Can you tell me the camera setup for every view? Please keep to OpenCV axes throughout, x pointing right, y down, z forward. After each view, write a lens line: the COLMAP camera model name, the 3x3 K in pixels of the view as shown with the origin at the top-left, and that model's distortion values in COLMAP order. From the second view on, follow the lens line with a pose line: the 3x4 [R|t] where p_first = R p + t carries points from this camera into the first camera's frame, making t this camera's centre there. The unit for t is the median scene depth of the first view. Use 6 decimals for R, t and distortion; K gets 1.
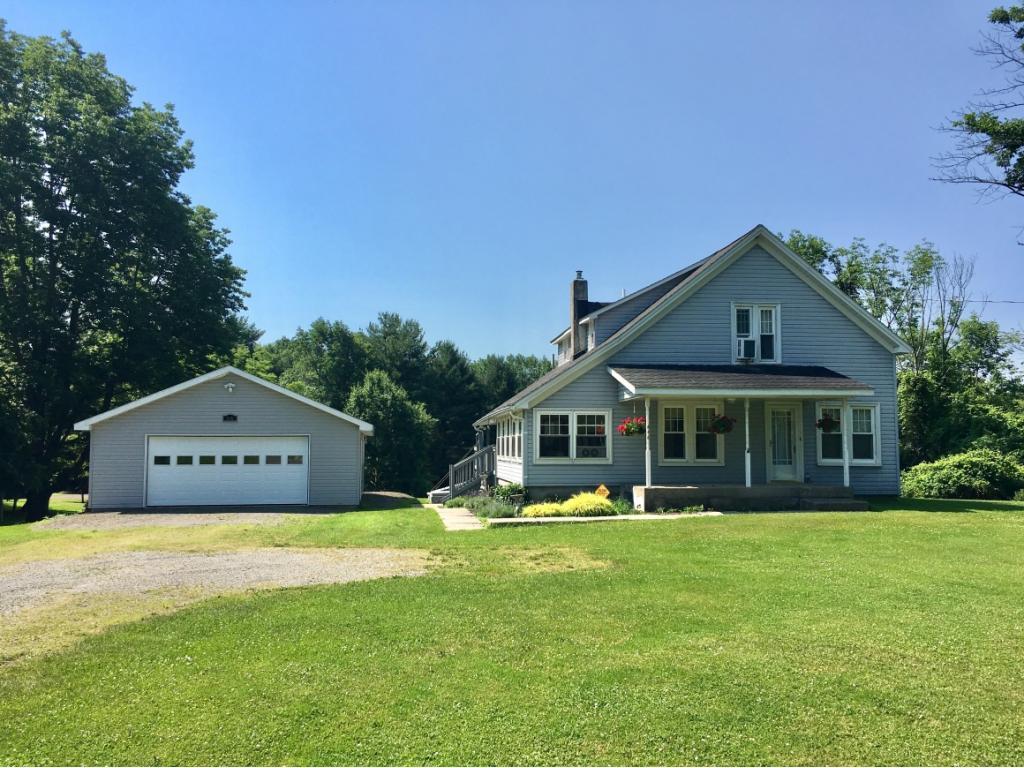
lens RADIAL K [[877.4, 0, 515.0], [0, 877.4, 381.7], [0, 0, 1]] dist [0.069560, -0.096551]
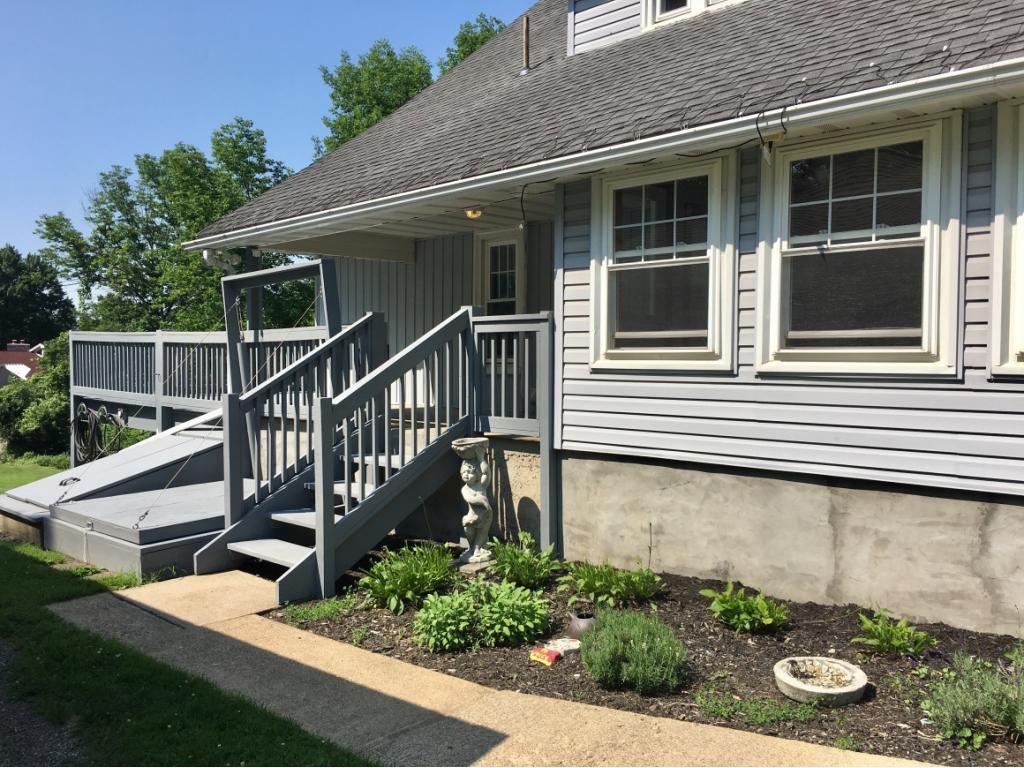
lens RADIAL K [[877.4, 0, 512.2], [0, 877.4, 388.8], [0, 0, 1]] dist [0.069560, -0.096551]
pose [[0.773485, -0.019296, 0.633521, -0.216912], [-0.053241, 0.994026, 0.095280, 0.093412], [-0.631575, -0.107427, 0.767836, 1.072201]]
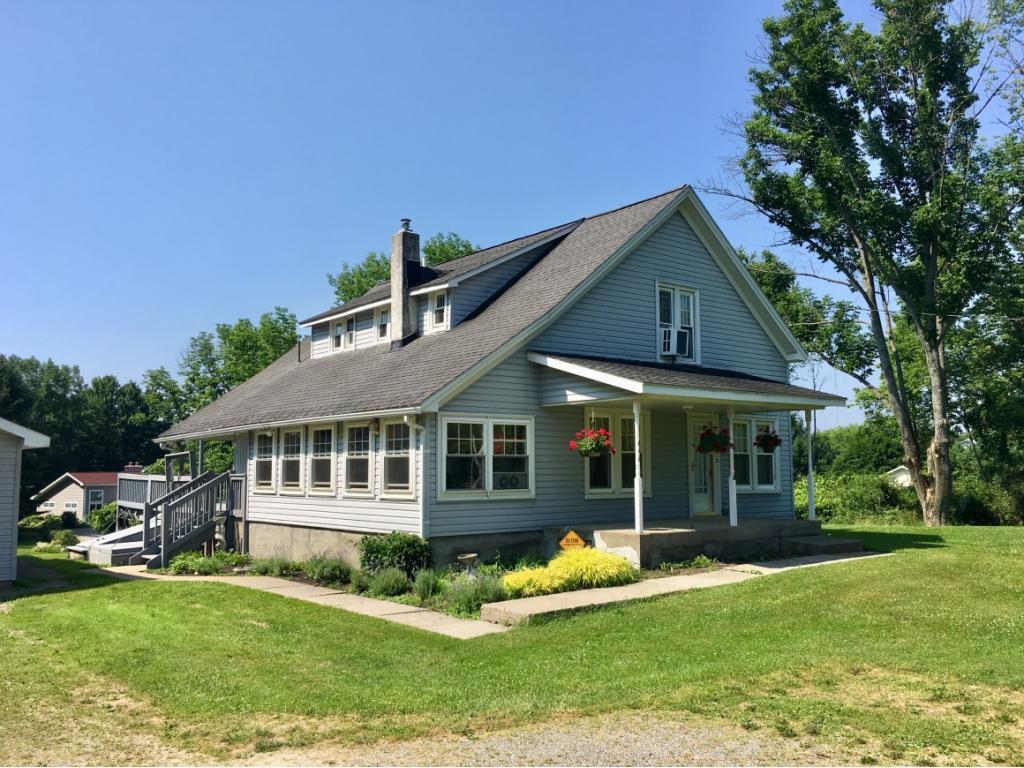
lens RADIAL K [[877.4, 0, 509.3], [0, 877.4, 386.1], [0, 0, 1]] dist [0.069560, -0.096551]
pose [[0.842715, 0.044594, 0.536510, -0.270995], [-0.034510, 0.998988, -0.028828, 0.027841], [-0.537253, 0.005779, 0.843402, 0.440418]]
